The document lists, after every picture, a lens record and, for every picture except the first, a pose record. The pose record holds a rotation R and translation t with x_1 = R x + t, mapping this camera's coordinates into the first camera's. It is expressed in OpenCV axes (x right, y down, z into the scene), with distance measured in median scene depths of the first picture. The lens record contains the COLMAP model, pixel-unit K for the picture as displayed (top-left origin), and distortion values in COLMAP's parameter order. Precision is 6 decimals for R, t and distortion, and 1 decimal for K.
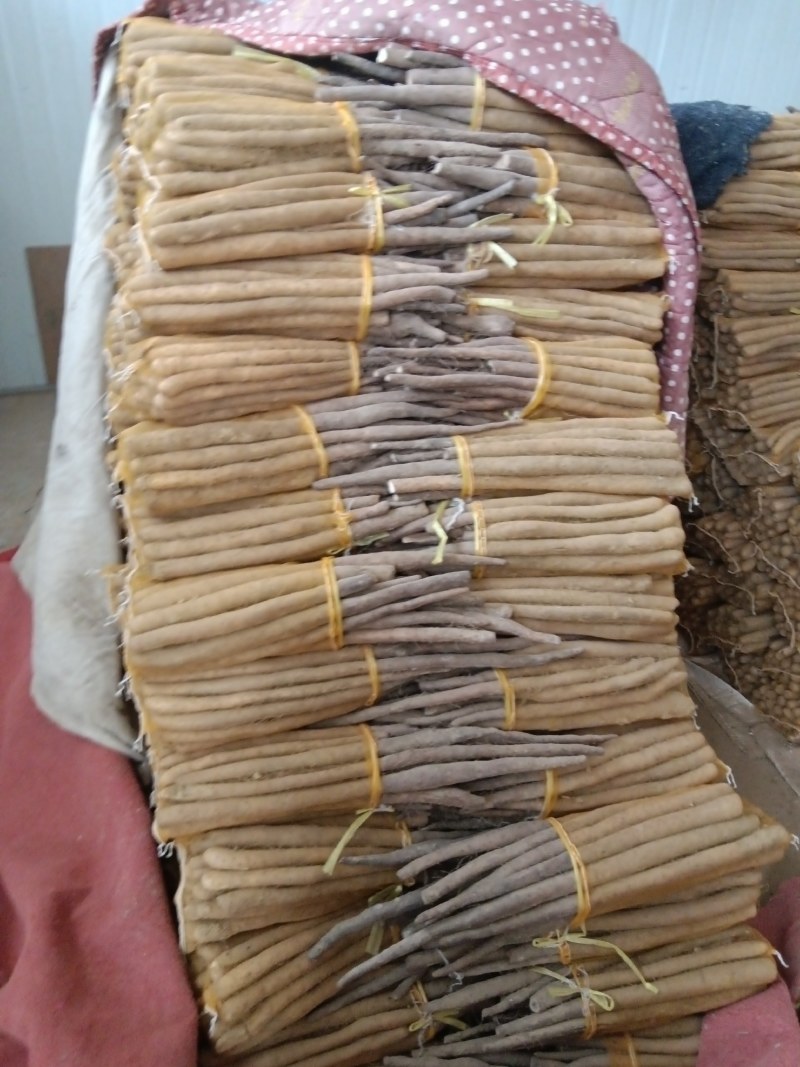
lens RADIAL K [[840.1, 0, 400.0], [0, 840.1, 533.5], [0, 0, 1]] dist [0.001320, -0.002013]
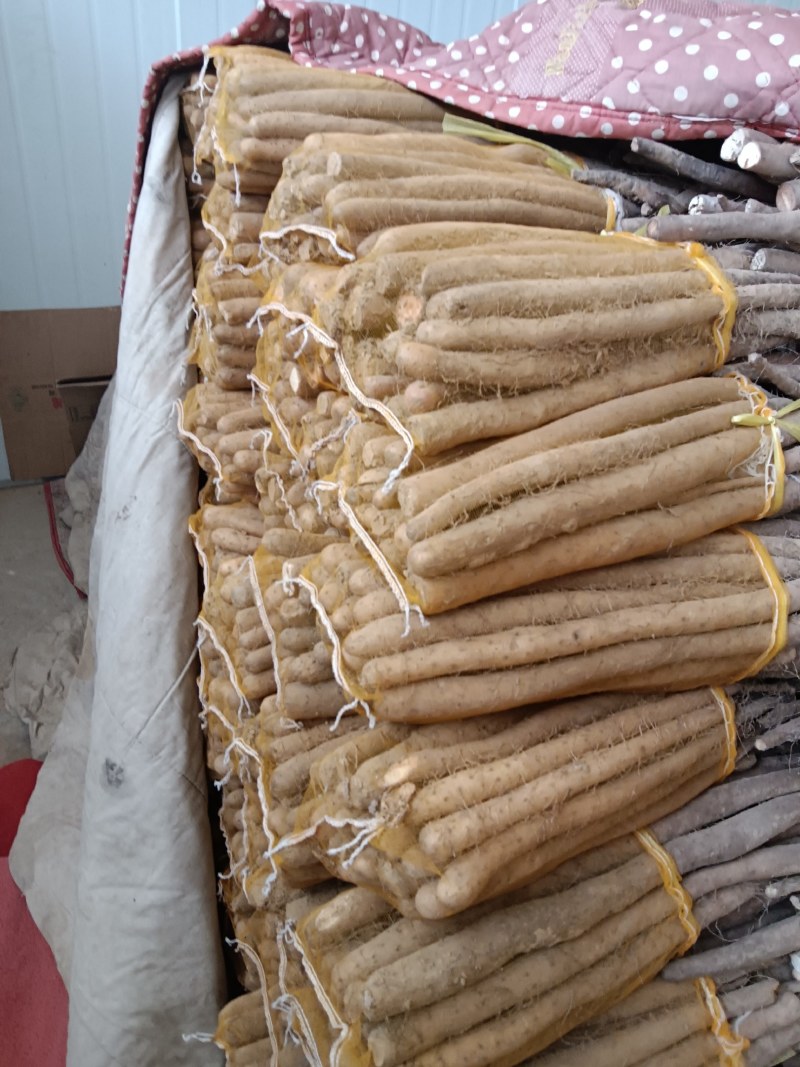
lens RADIAL K [[840.1, 0, 400.0], [0, 840.1, 533.5], [0, 0, 1]] dist [0.001320, -0.002013]
pose [[0.996152, -0.004577, 0.087522, -0.291310], [0.004027, 0.999971, 0.006453, -0.313767], [-0.087549, -0.006075, 0.996142, 0.452516]]
